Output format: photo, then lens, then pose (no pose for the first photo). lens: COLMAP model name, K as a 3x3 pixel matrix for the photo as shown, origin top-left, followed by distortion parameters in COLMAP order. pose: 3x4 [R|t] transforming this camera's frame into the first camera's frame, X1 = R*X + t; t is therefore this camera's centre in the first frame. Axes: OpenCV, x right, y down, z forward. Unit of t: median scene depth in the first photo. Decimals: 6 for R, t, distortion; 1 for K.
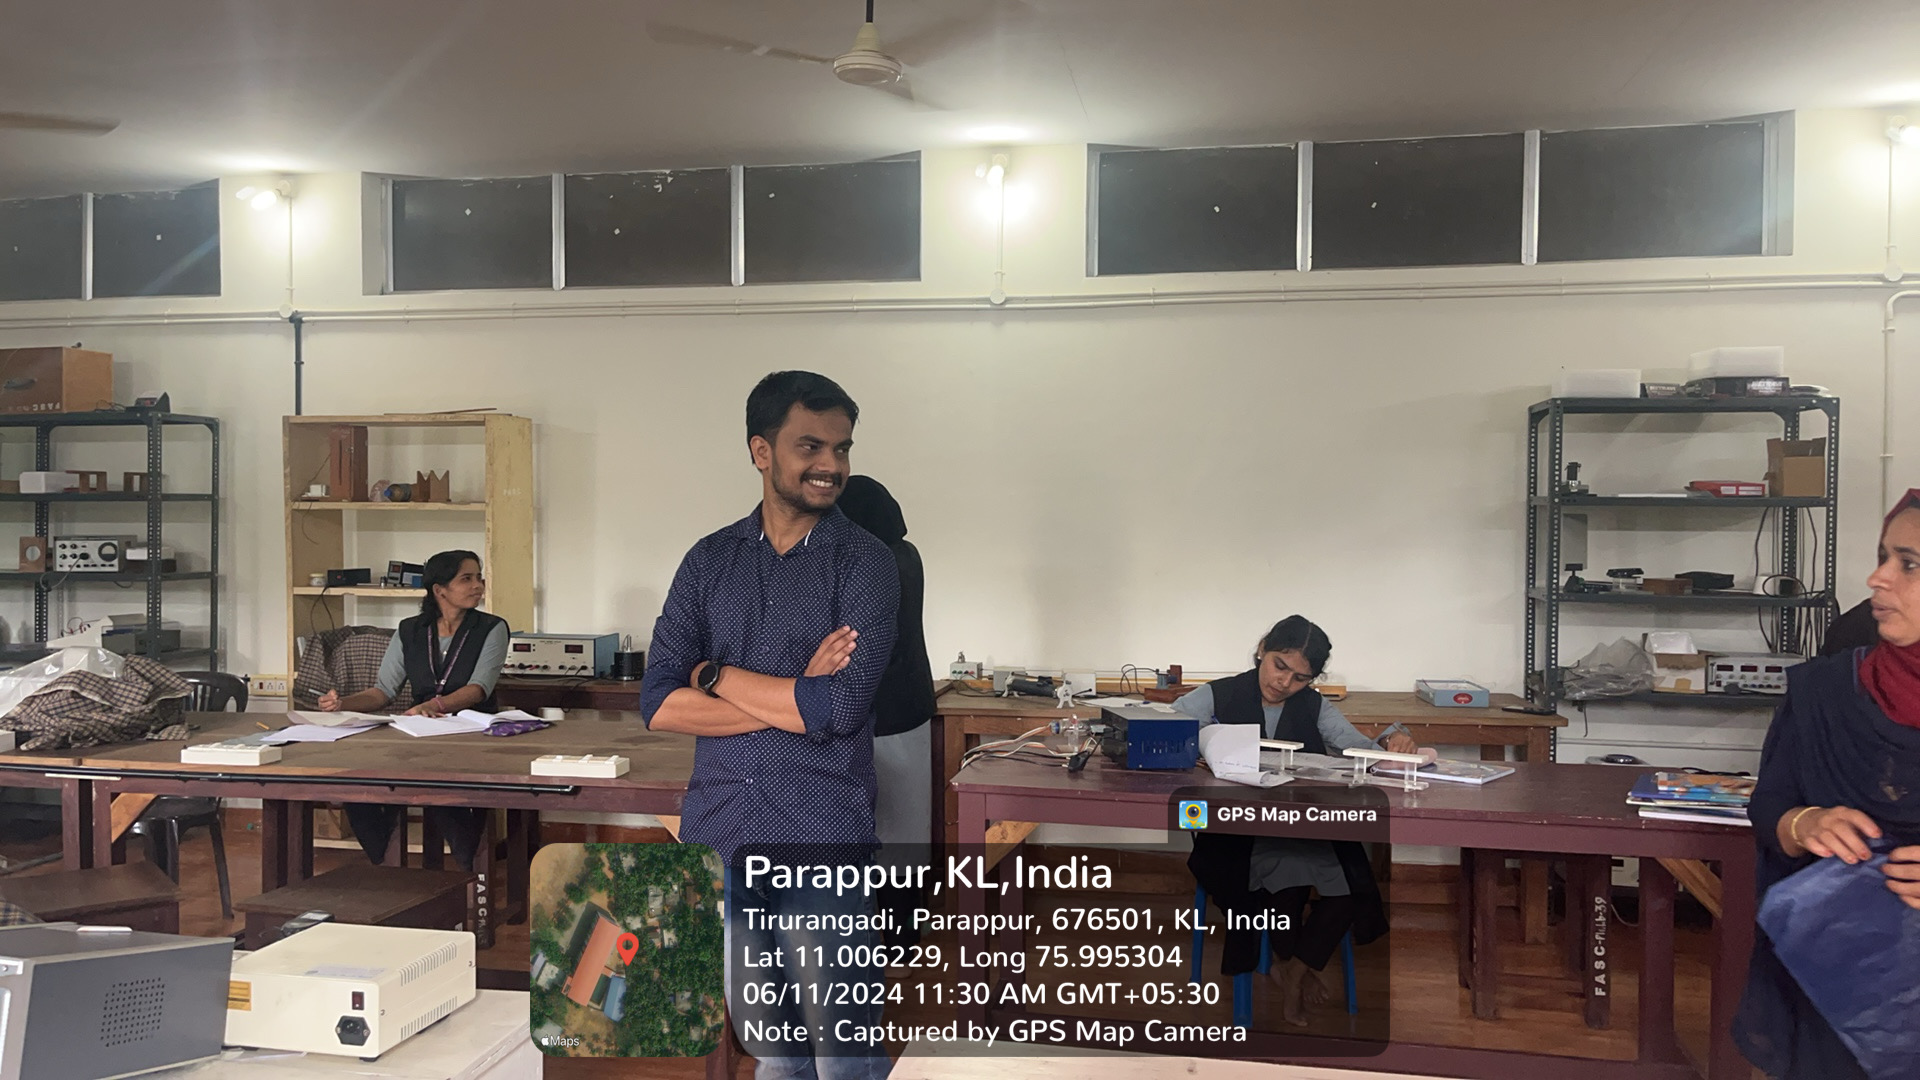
lens RADIAL K [[1422.3, 0, 965.4], [0, 1422.3, 543.2], [0, 0, 1]] dist [0.076660, -0.093436]
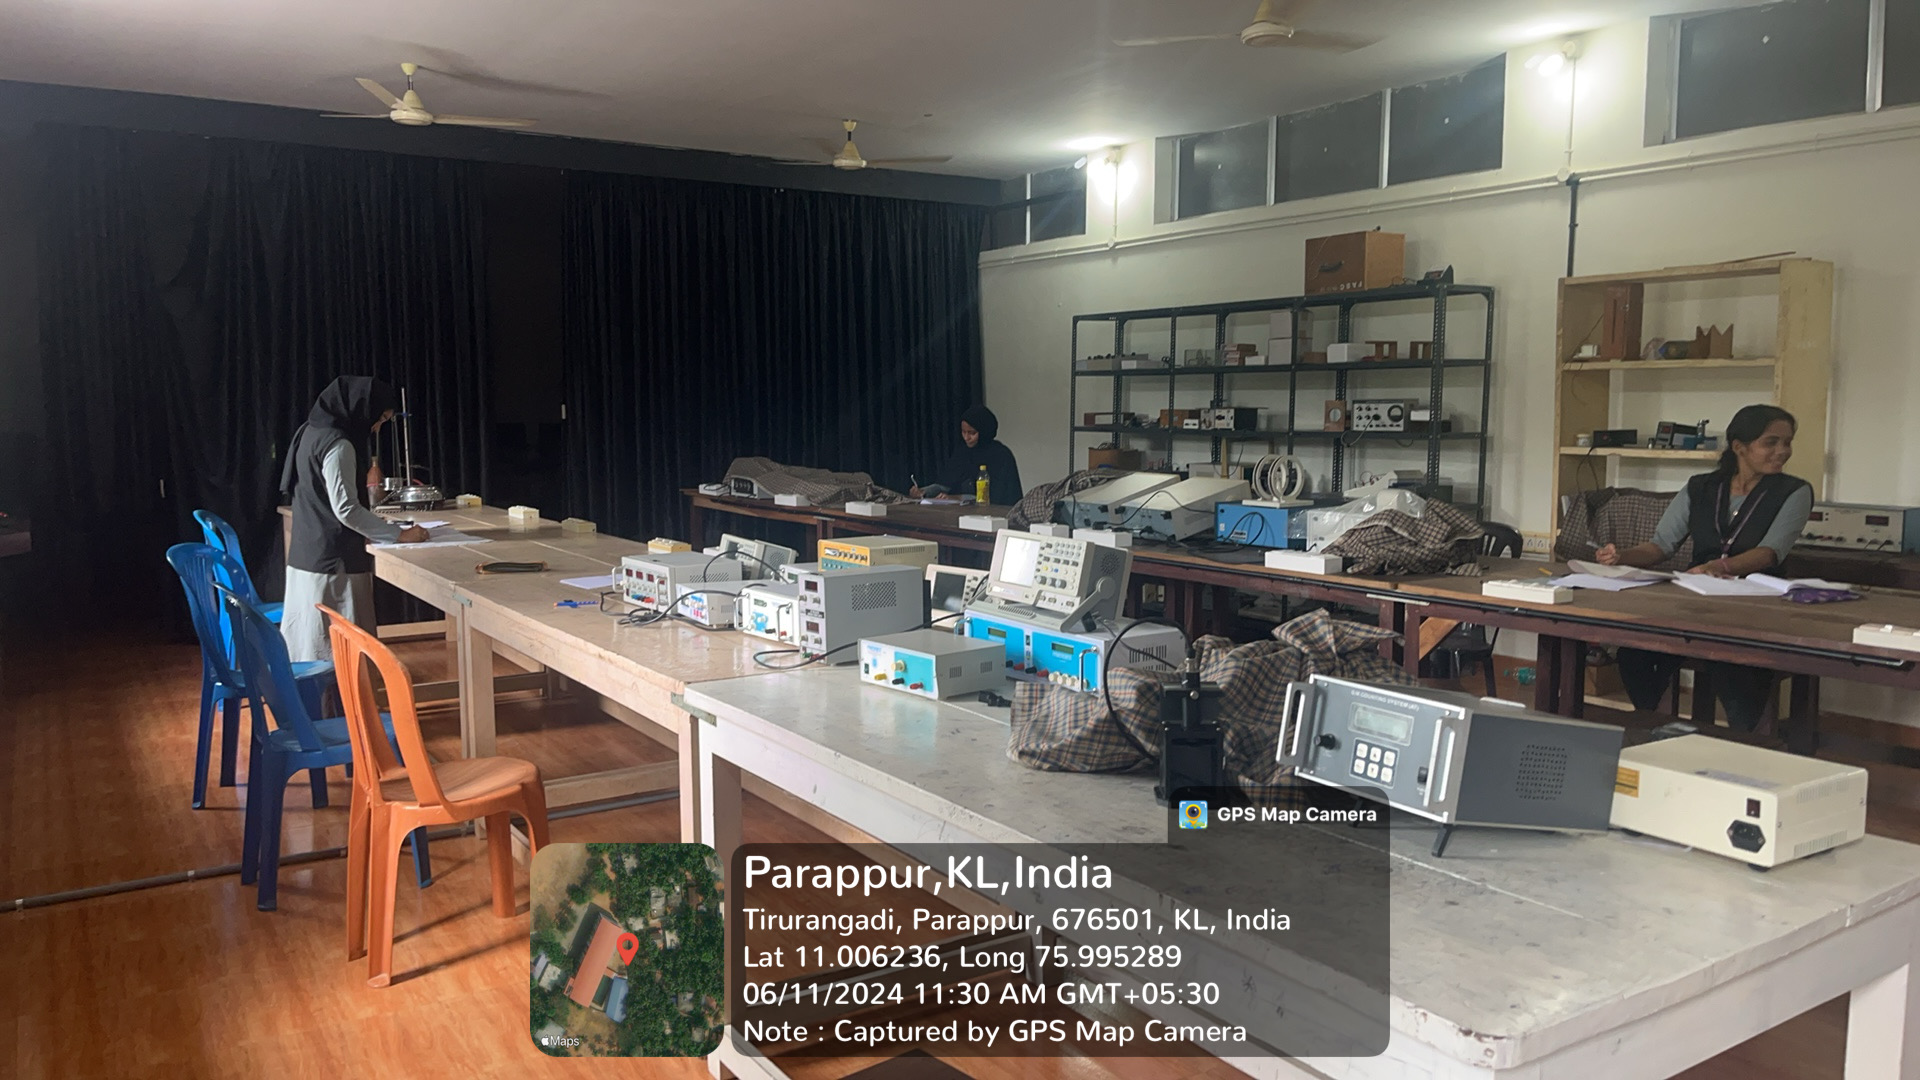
lens RADIAL K [[1422.3, 0, 965.4], [0, 1422.3, 543.2], [0, 0, 1]] dist [0.076660, -0.093436]
pose [[0.696255, 0.067028, -0.714658, -0.024611], [-0.006565, 0.996183, 0.087037, 0.012562], [0.717765, -0.055908, 0.694037, -0.020891]]
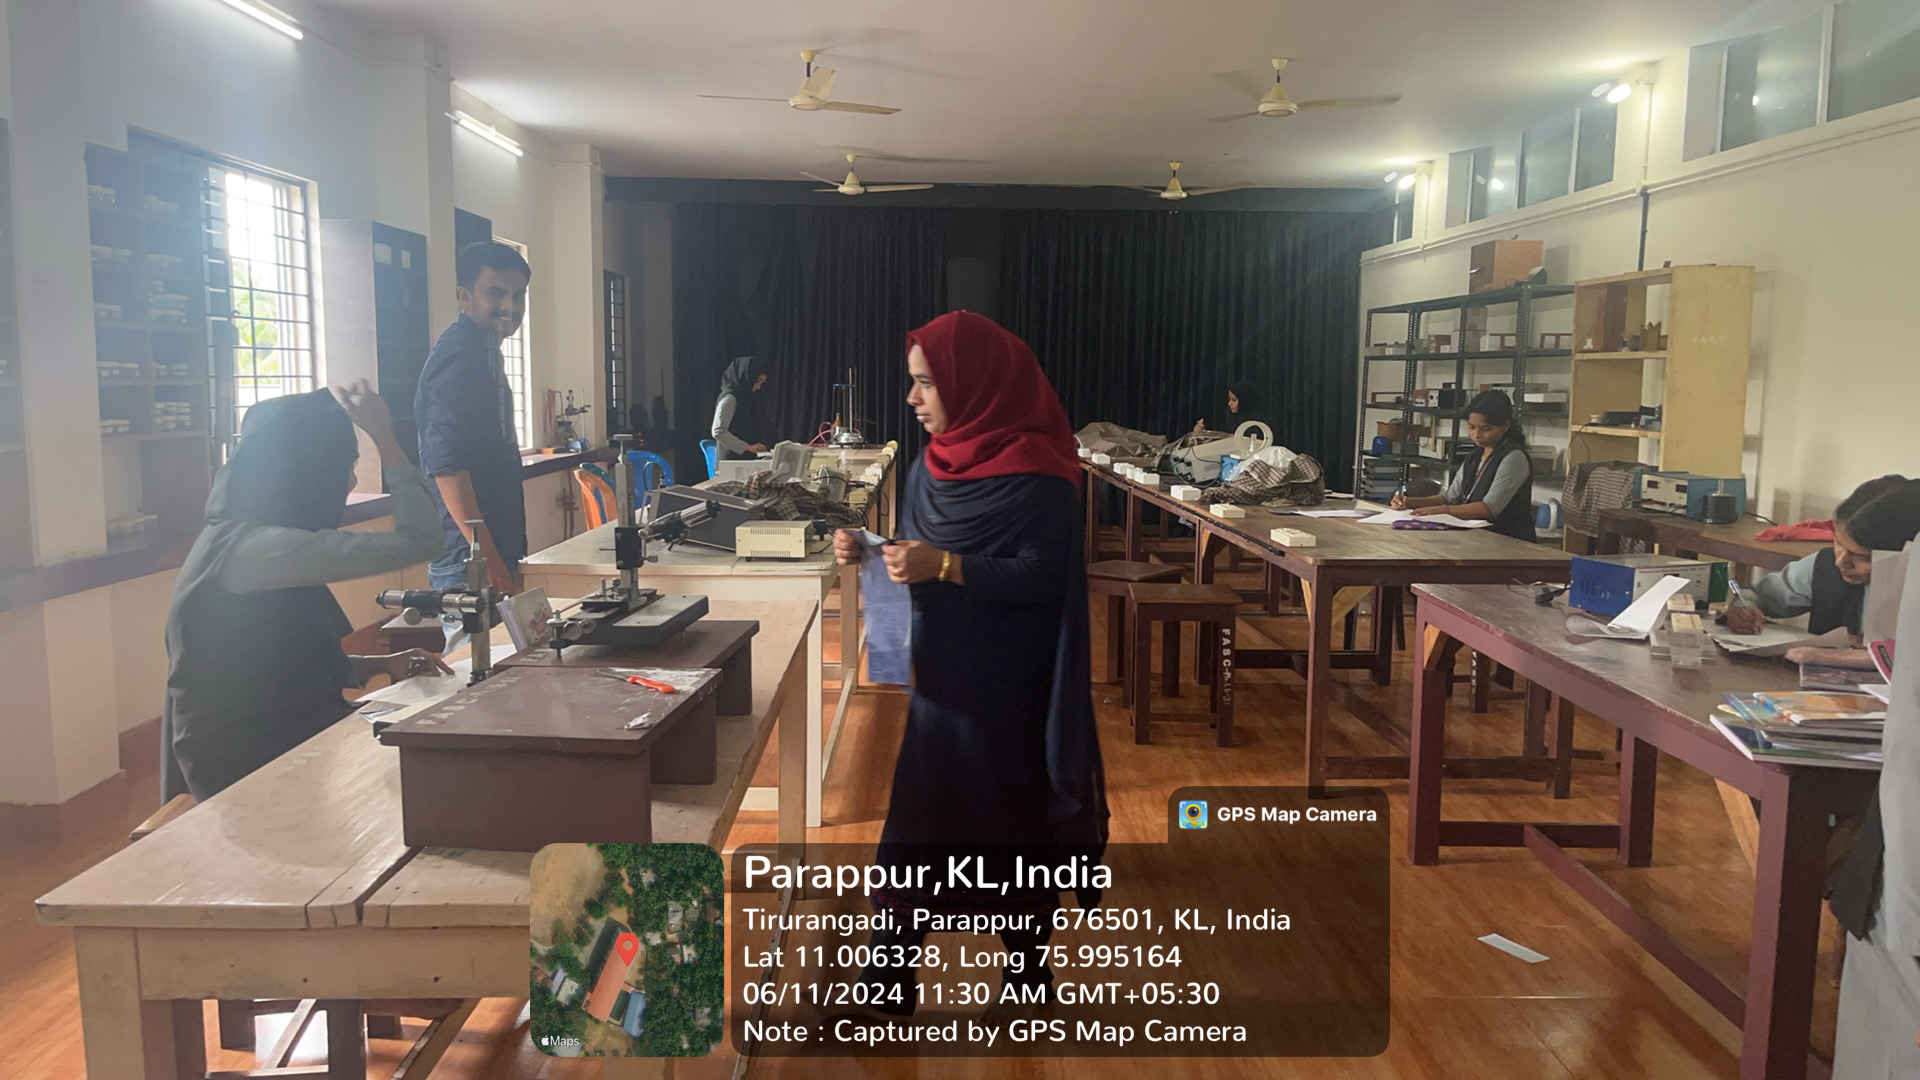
lens RADIAL K [[1422.3, 0, 965.4], [0, 1422.3, 543.2], [0, 0, 1]] dist [0.076660, -0.093436]
pose [[0.207145, 0.113099, -0.971751, 0.611231], [-0.030448, 0.993559, 0.109147, 0.013279], [0.977836, 0.006979, 0.209254, 0.250381]]
